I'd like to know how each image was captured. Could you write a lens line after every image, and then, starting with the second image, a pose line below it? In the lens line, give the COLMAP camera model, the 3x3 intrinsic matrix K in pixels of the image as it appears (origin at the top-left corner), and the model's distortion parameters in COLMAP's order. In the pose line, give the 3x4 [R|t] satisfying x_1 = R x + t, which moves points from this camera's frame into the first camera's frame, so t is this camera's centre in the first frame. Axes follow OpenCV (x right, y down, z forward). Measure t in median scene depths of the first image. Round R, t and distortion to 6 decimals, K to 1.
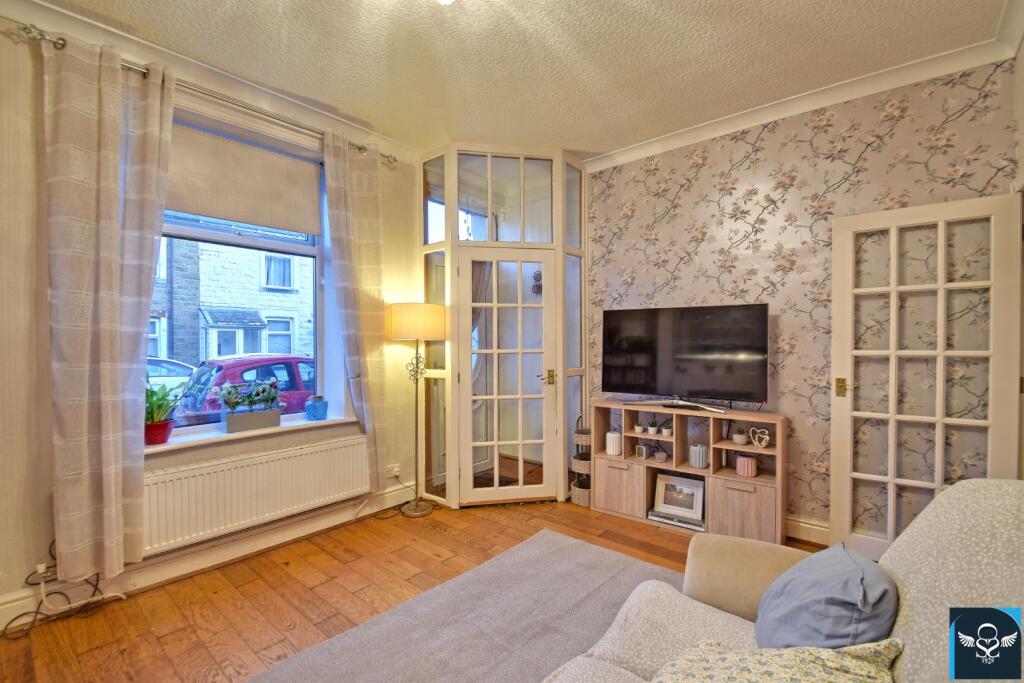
lens RADIAL K [[454.4, 0, 504.6], [0, 454.4, 338.8], [0, 0, 1]] dist [0.002403, -0.001238]
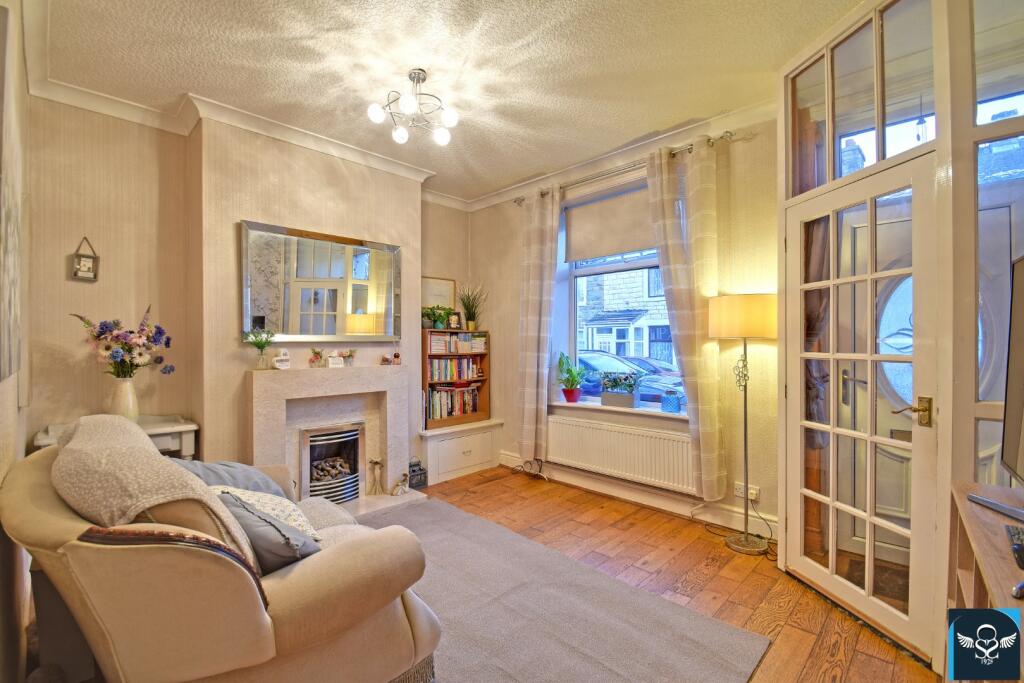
lens RADIAL K [[454.4, 0, 504.6], [0, 454.4, 344.6], [0, 0, 1]] dist [0.002403, -0.001238]
pose [[-0.062890, -0.001255, -0.998020, 0.781481], [-0.002478, 0.999996, -0.001101, 0.017218], [0.998017, 0.002404, -0.062893, 0.721057]]
